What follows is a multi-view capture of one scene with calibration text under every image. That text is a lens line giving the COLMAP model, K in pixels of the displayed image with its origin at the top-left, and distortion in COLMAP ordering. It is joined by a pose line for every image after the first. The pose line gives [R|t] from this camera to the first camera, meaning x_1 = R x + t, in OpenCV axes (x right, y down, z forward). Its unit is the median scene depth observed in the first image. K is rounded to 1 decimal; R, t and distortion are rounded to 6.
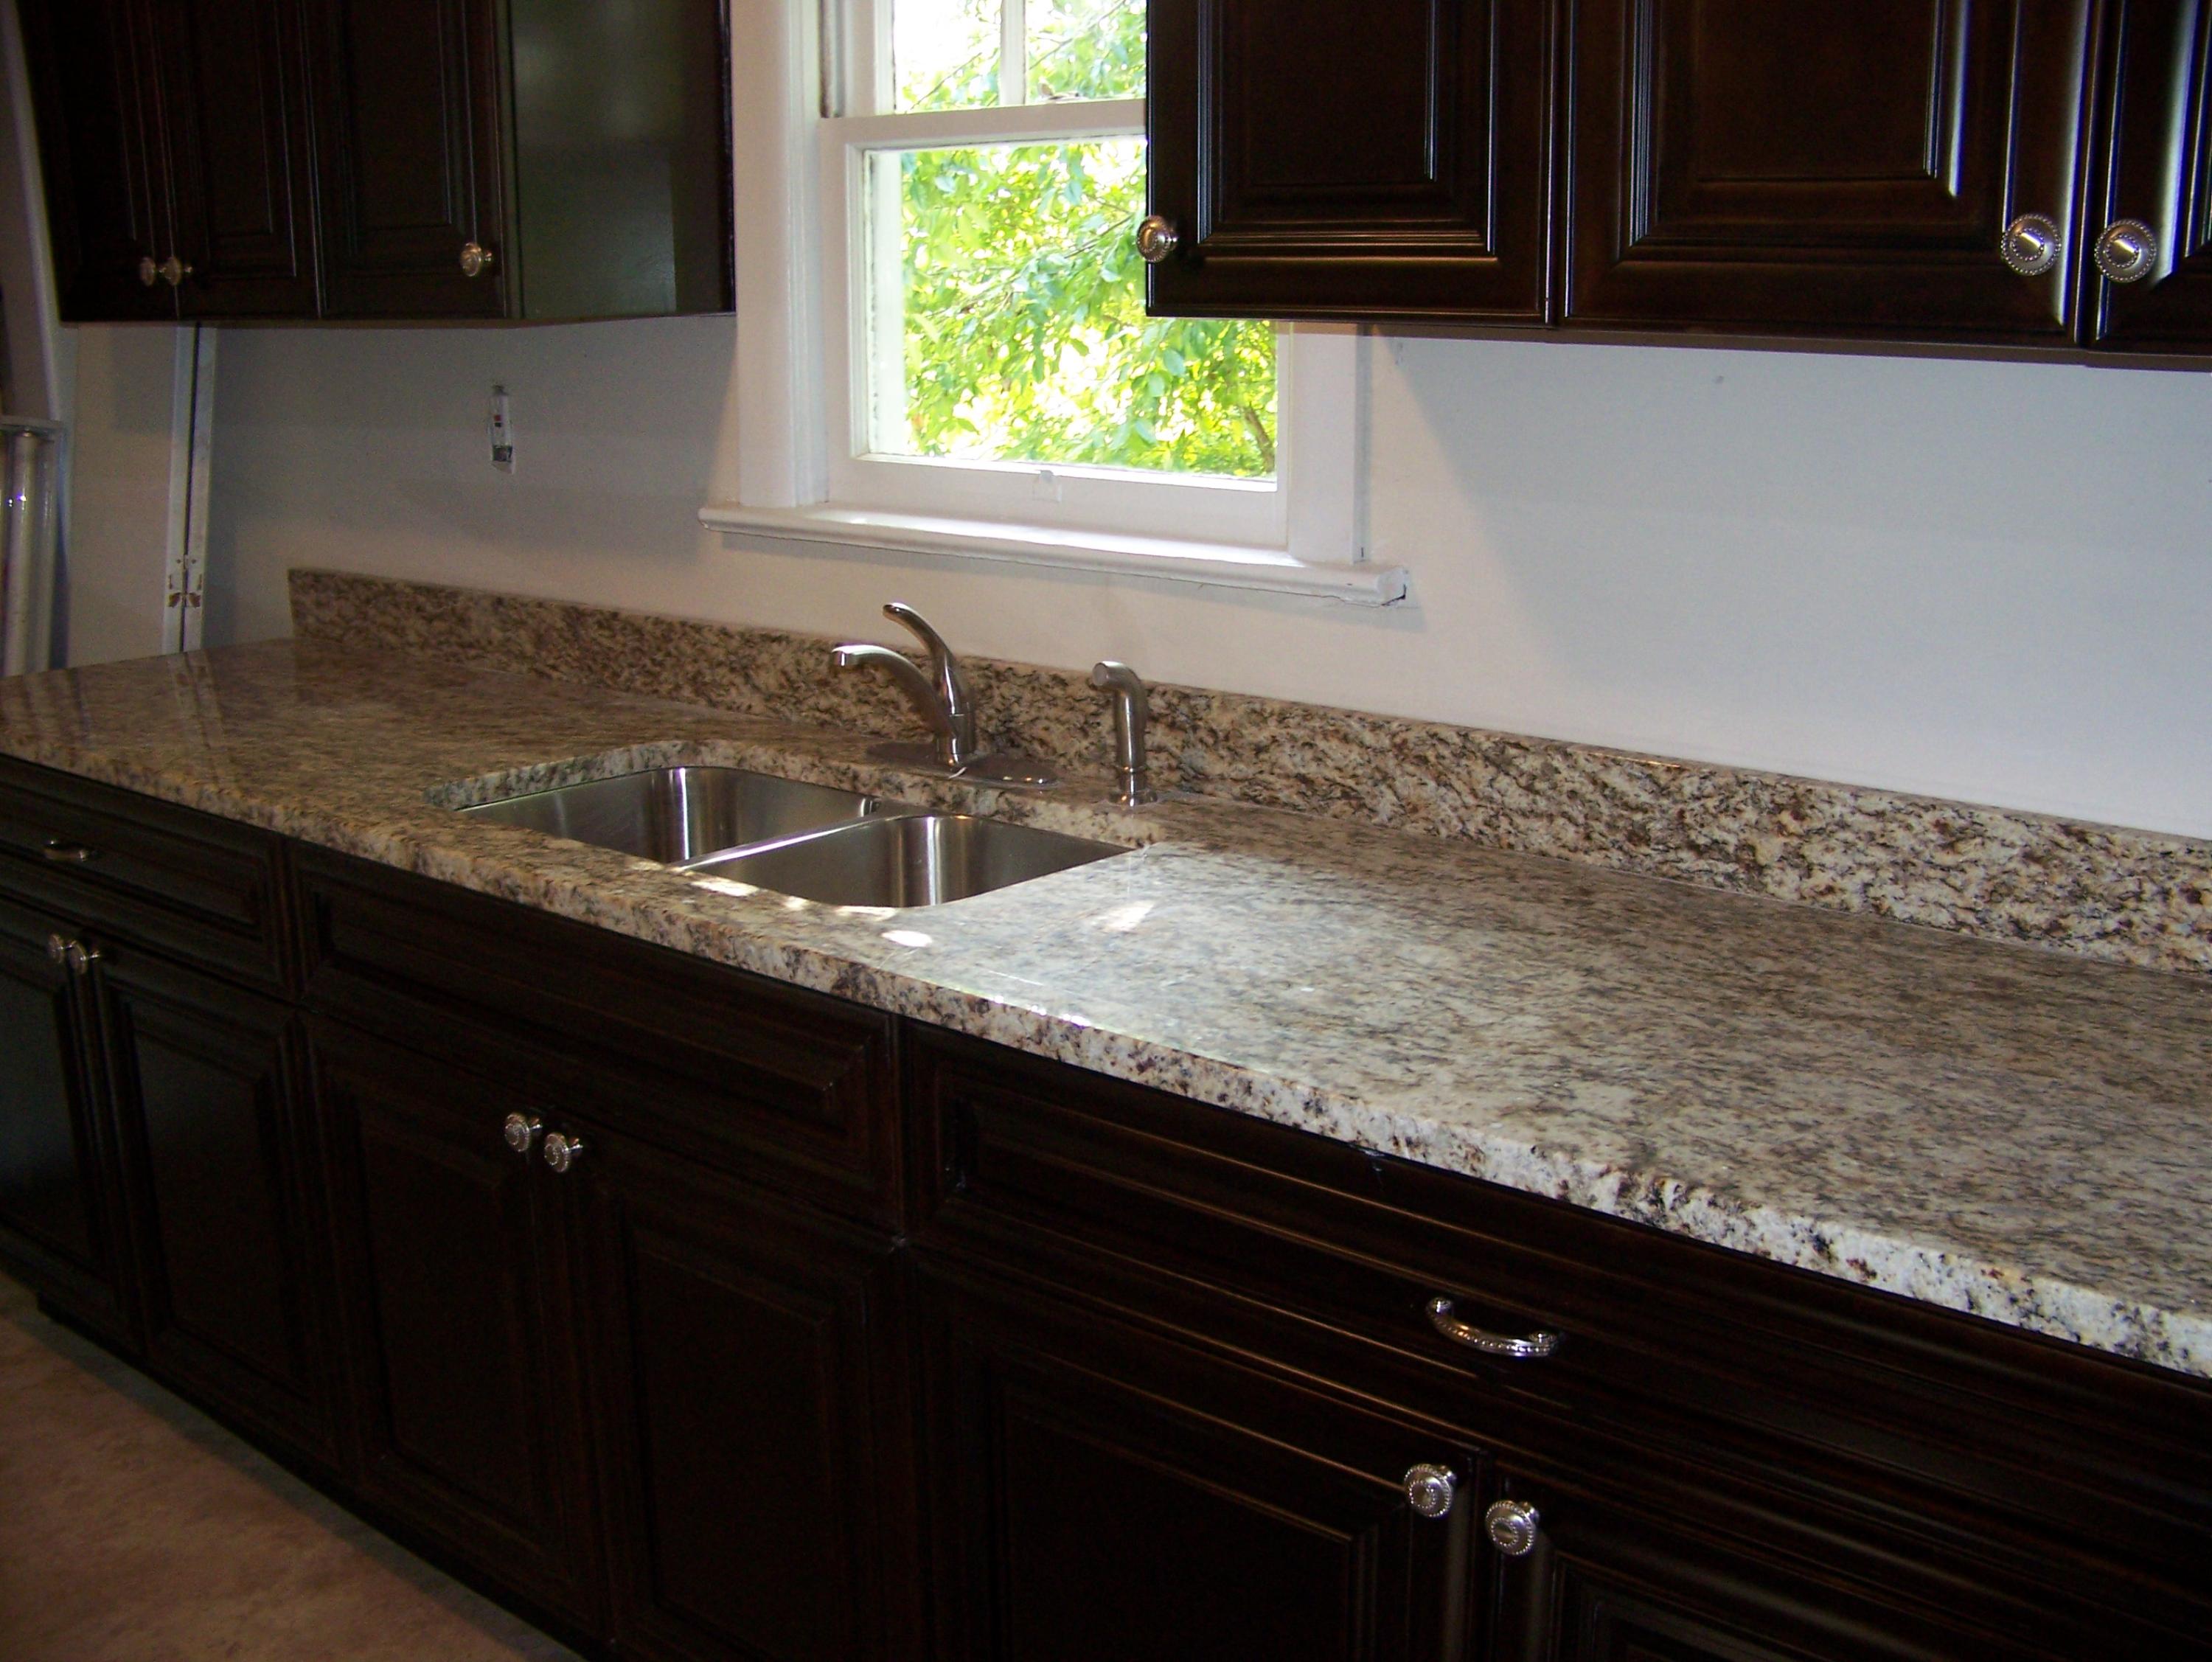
lens RADIAL K [[2264.6, 0, 1105.6], [0, 2264.6, 837.2], [0, 0, 1]] dist [-0.123605, 0.000000]
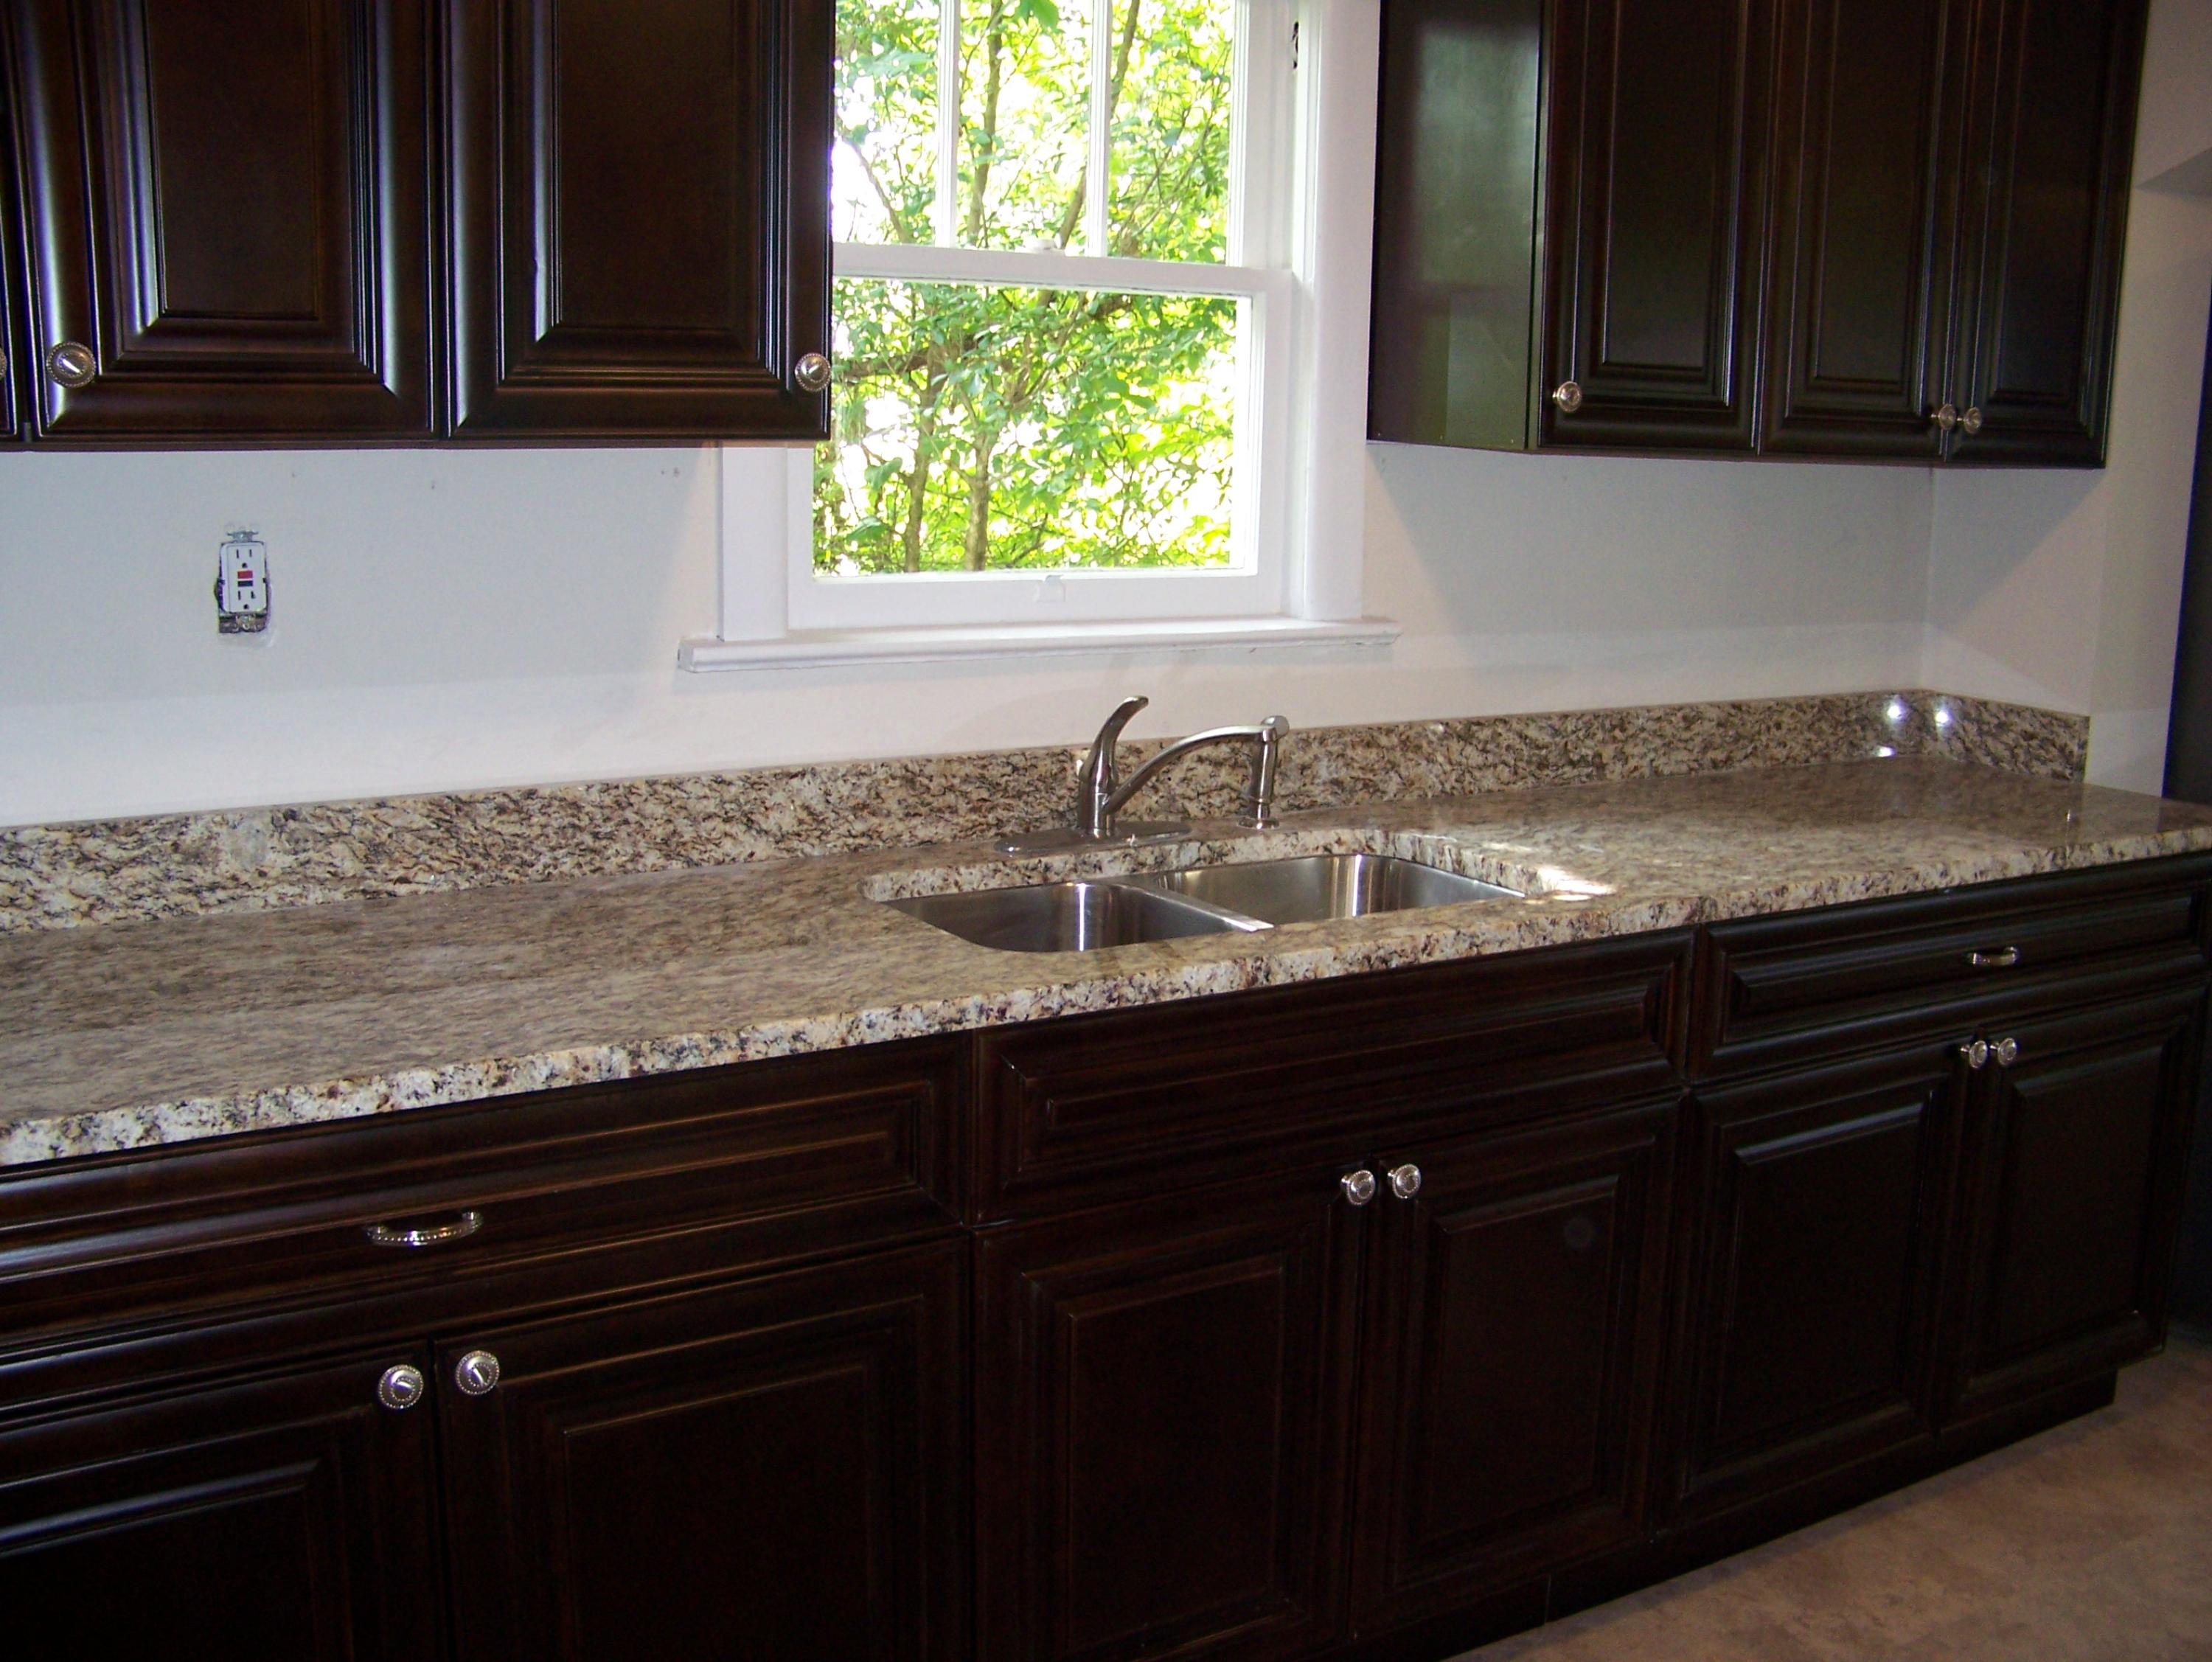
lens RADIAL K [[2264.6, 0, 1109.9], [0, 2264.6, 835.5], [0, 0, 1]] dist [-0.123605, 0.000000]
pose [[0.312900, -0.169859, 0.934474, -1.263168], [0.207247, 0.972380, 0.107355, -0.173256], [-0.926899, 0.160076, 0.339461, 0.695261]]
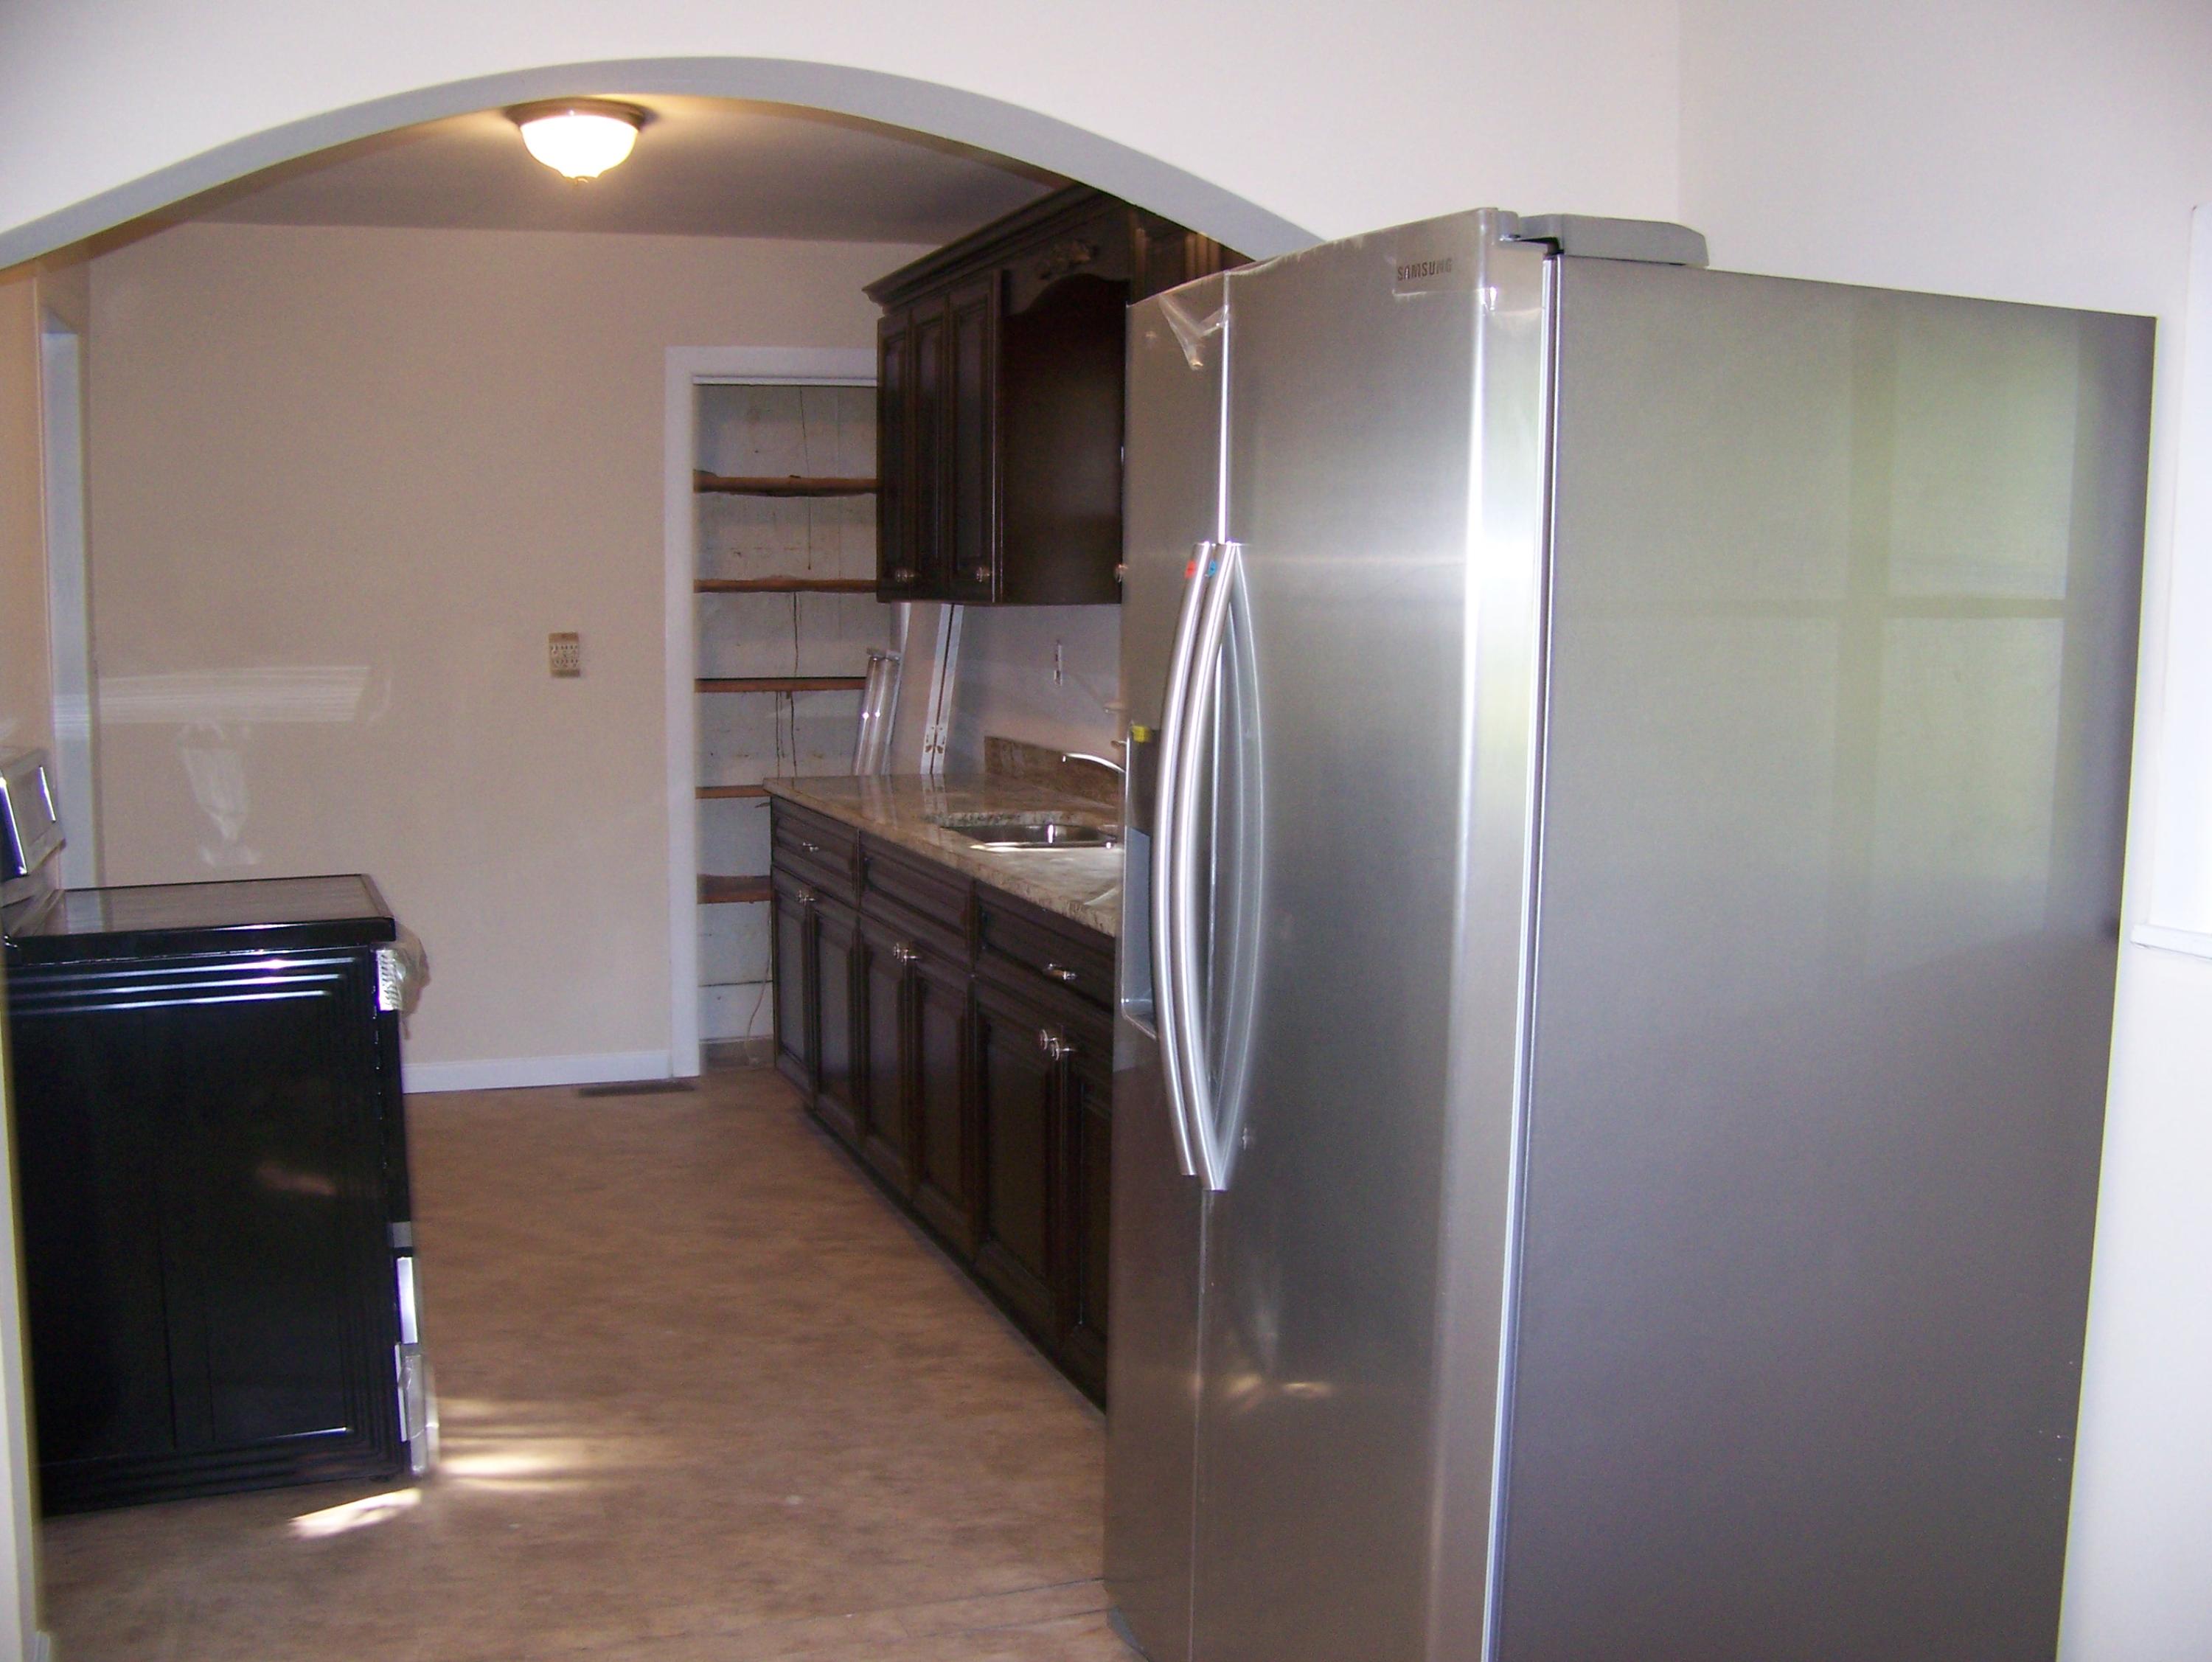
lens RADIAL K [[2264.6, 0, 1105.9], [0, 2264.6, 837.7], [0, 0, 1]] dist [-0.123605, 0.000000]
pose [[0.857106, 0.049721, -0.512734, 0.700759], [-0.114822, 0.988730, -0.096062, 0.135502], [0.502180, 0.141209, 0.853156, -0.557177]]
